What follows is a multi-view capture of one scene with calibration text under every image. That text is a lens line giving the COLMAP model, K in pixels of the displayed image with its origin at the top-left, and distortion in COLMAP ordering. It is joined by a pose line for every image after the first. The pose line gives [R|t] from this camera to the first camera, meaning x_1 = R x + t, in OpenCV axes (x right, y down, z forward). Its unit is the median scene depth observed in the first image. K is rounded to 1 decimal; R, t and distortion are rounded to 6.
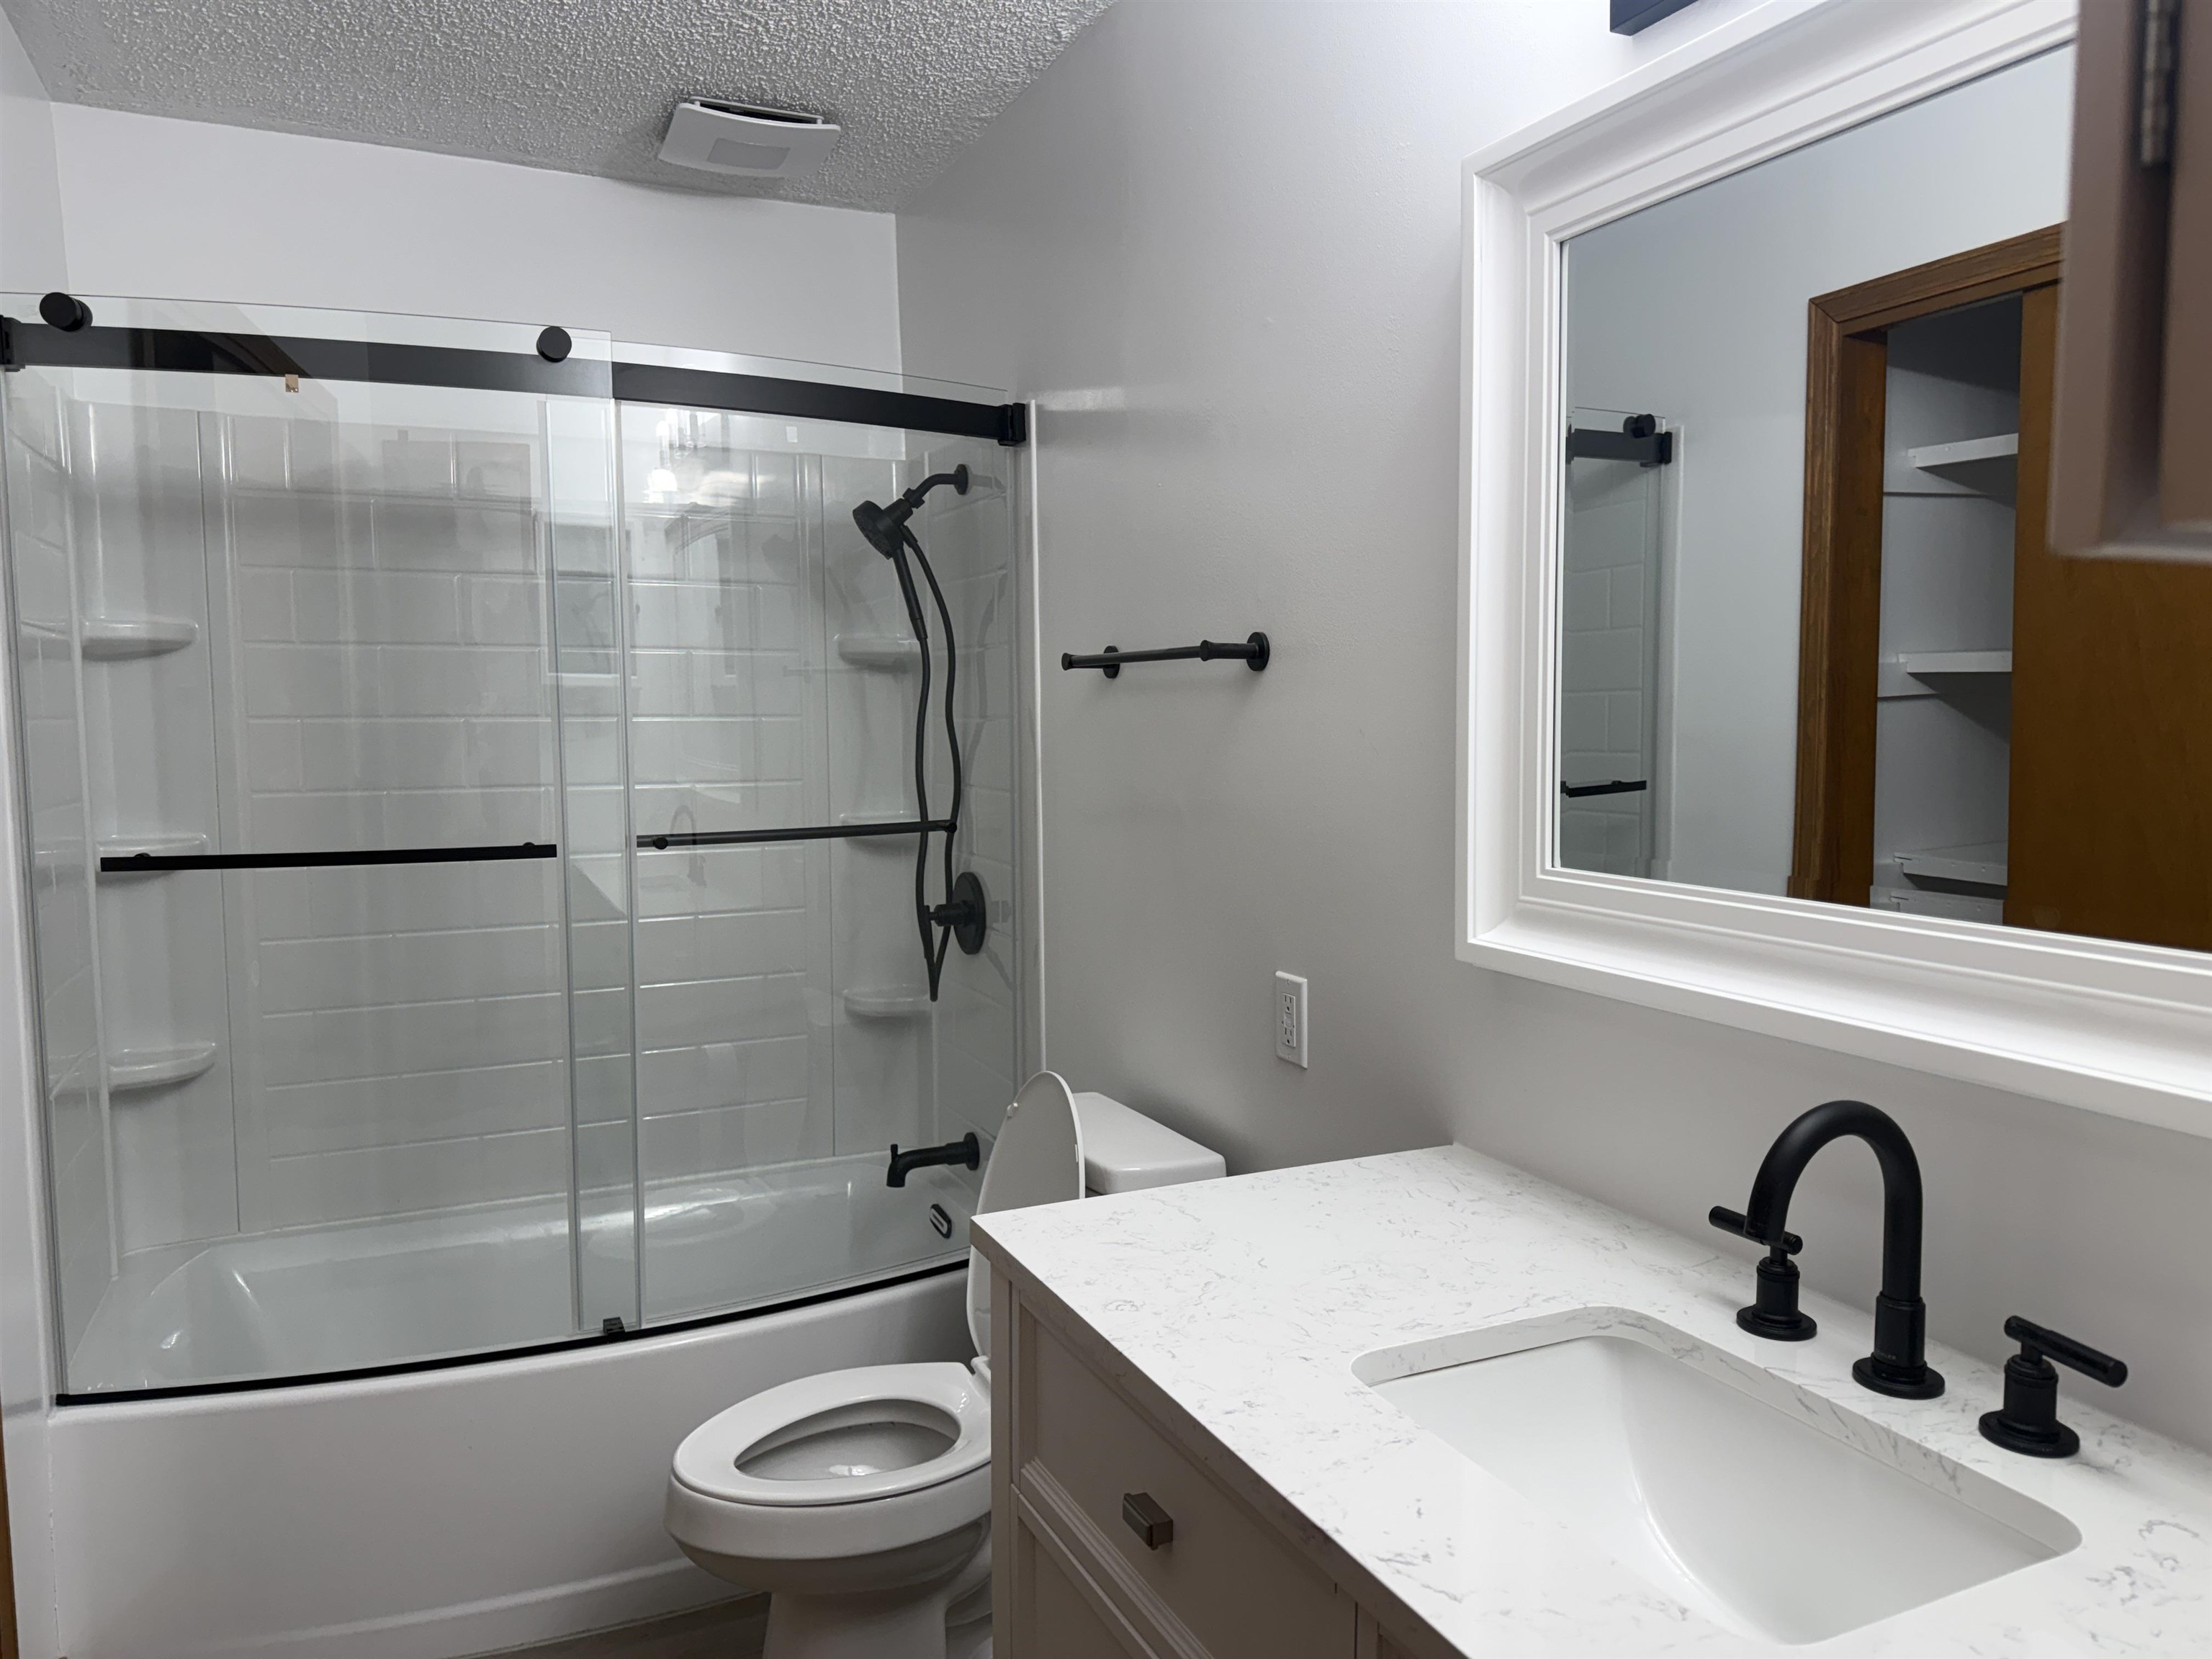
lens RADIAL K [[1547.1, 0, 1100.8], [0, 1547.1, 836.6], [0, 0, 1]] dist [0.115928, -0.144717]
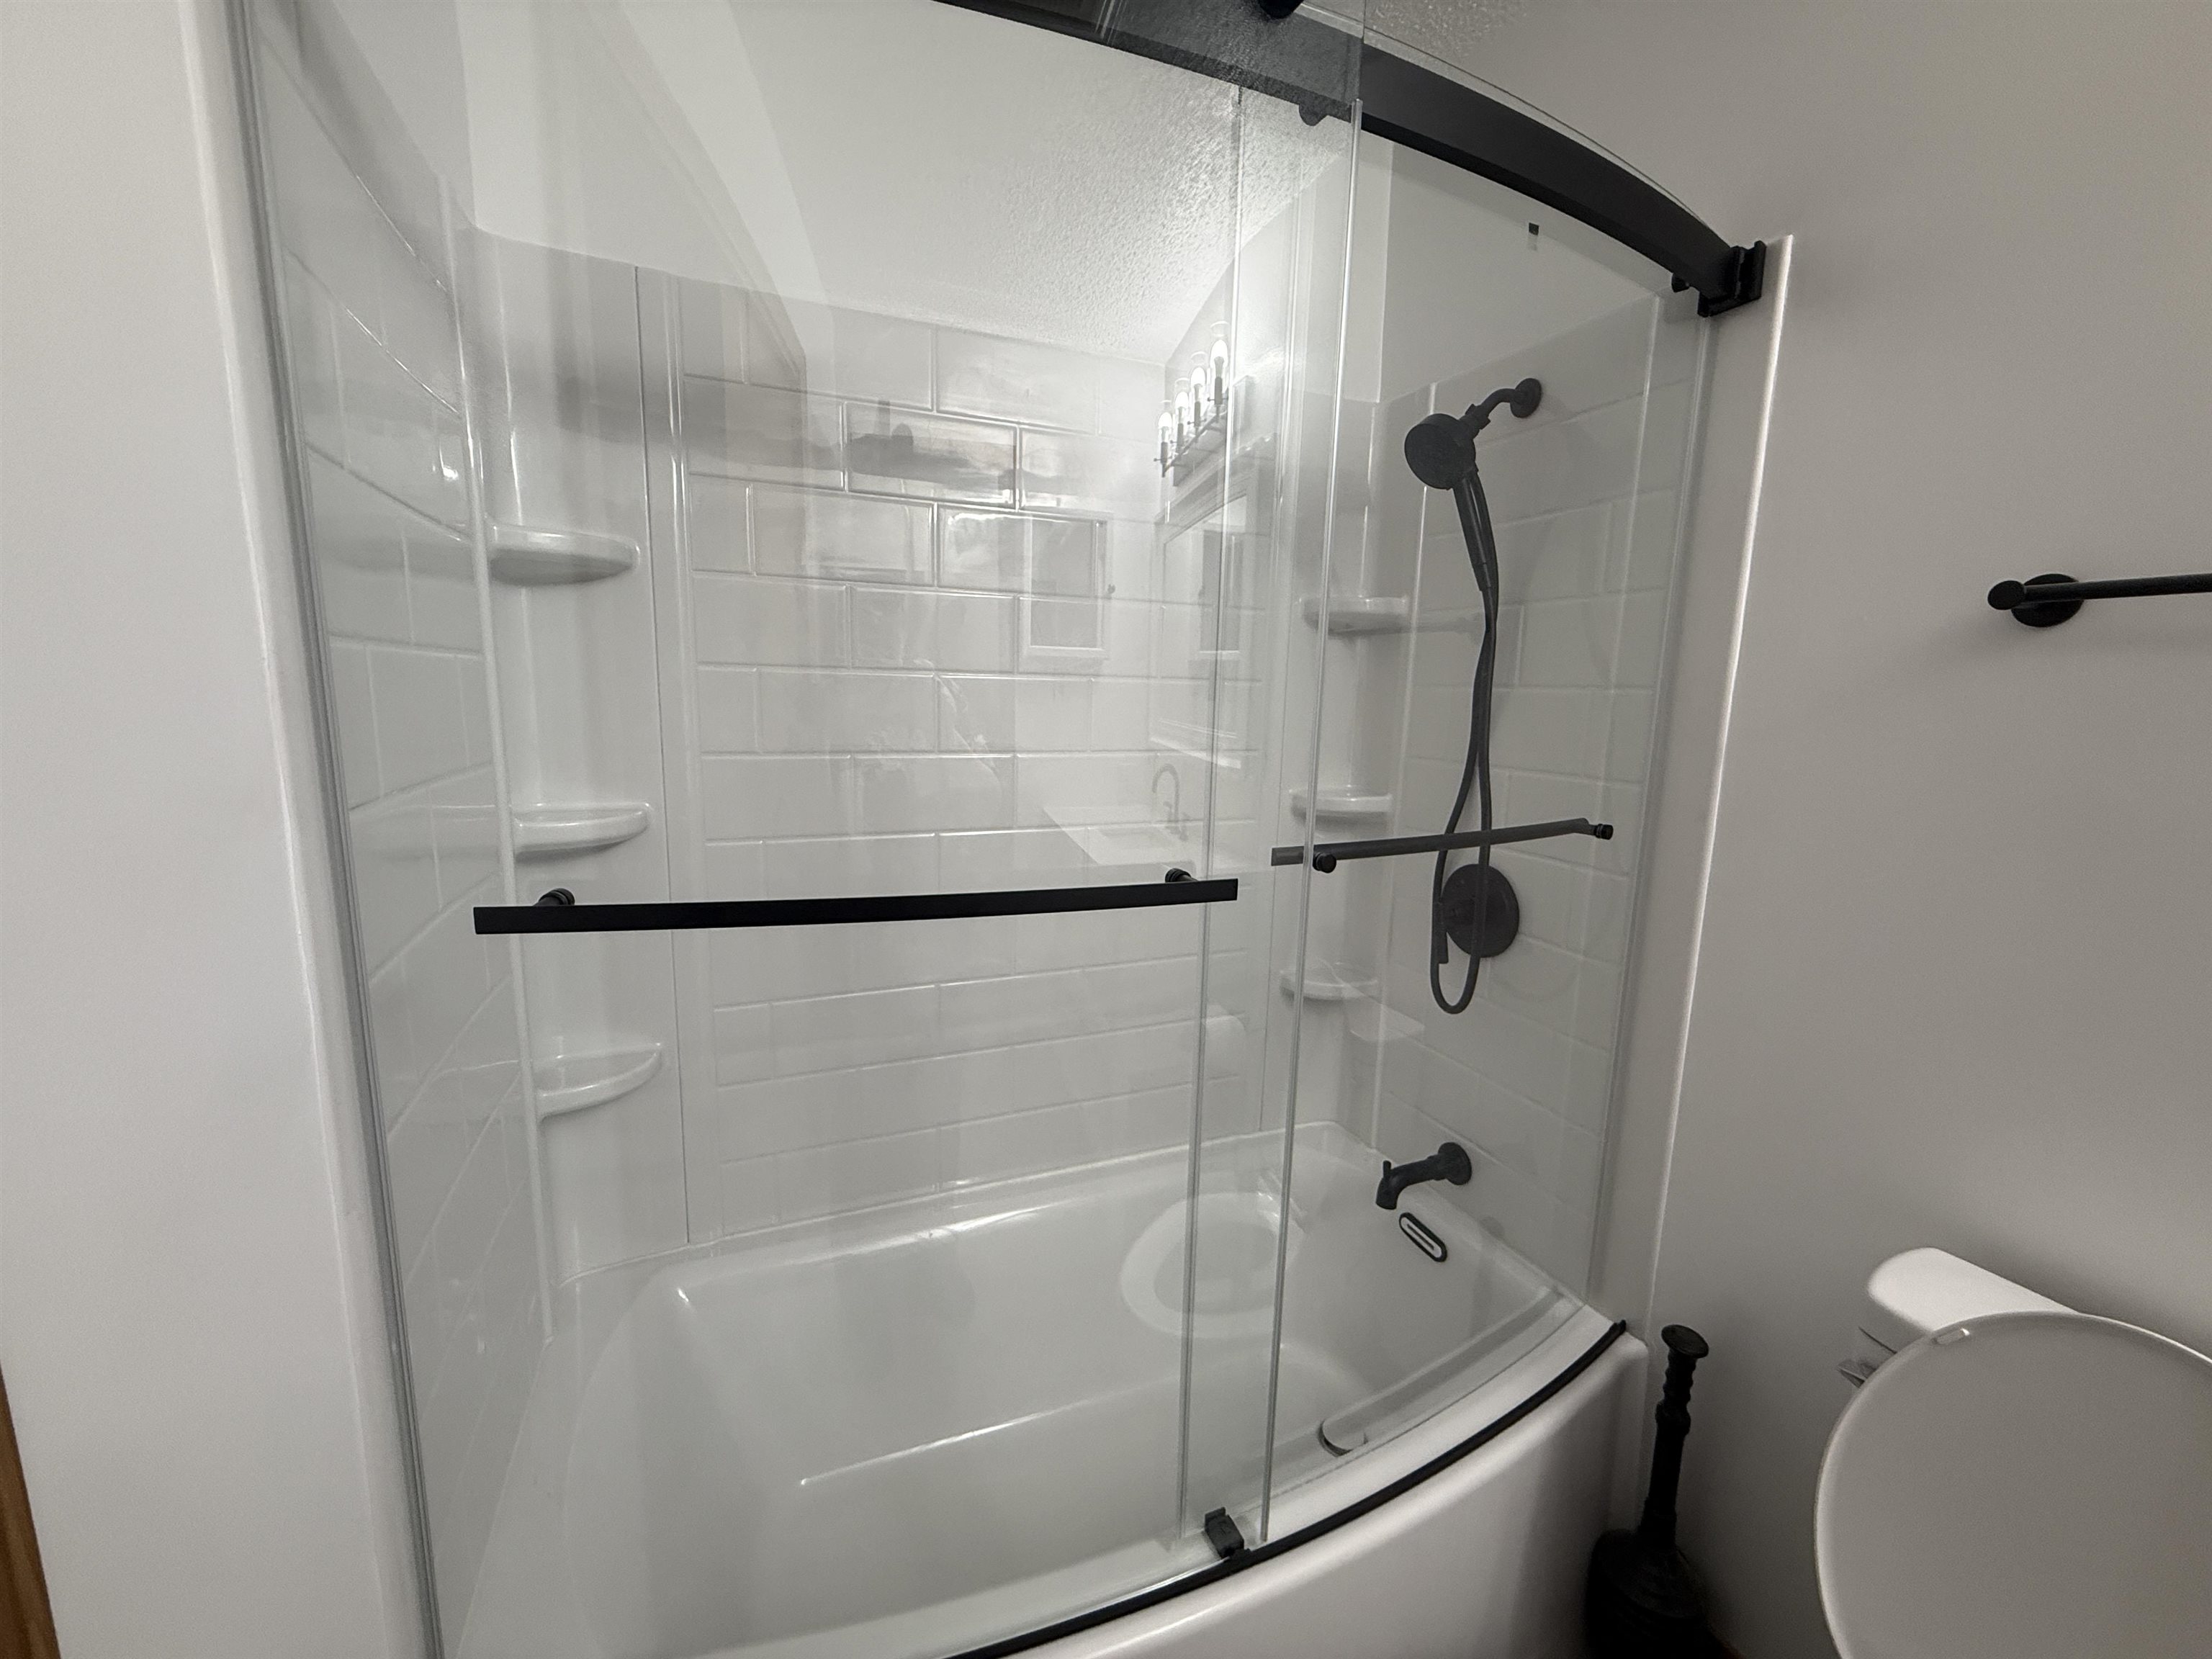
lens RADIAL K [[888.1, 0, 1109.8], [0, 888.1, 835.1], [0, 0, 1]] dist [0.021011, 0.000044]
pose [[0.999268, 0.033372, -0.018677, -0.313968], [-0.031778, 0.996294, 0.079931, -0.030021], [0.021276, -0.079279, 0.996625, 0.532880]]
